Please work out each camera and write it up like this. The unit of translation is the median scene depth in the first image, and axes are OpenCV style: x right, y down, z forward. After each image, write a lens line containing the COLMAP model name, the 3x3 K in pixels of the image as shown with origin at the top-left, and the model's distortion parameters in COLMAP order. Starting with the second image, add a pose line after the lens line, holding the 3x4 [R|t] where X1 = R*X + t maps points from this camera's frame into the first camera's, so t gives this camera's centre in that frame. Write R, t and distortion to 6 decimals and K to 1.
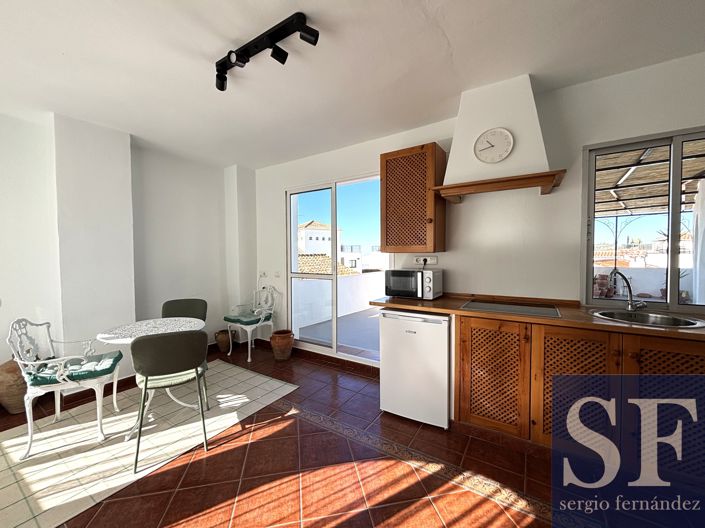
lens RADIAL K [[282.8, 0, 352.9], [0, 282.8, 262.7], [0, 0, 1]] dist [0.009793, -0.000242]
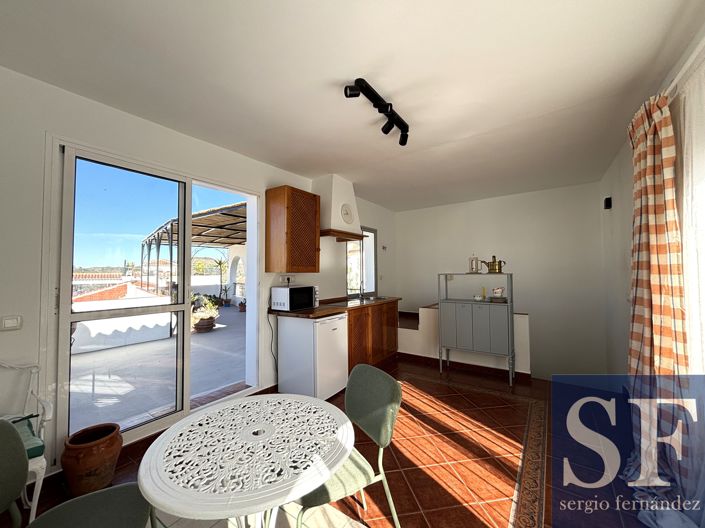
lens RADIAL K [[282.8, 0, 351.1], [0, 282.8, 261.2], [0, 0, 1]] dist [0.009793, -0.000242]
pose [[0.045020, 0.041975, 0.998104, -1.566233], [0.031703, 0.998554, -0.043424, -0.038550], [-0.998483, 0.033597, 0.043624, 1.110410]]
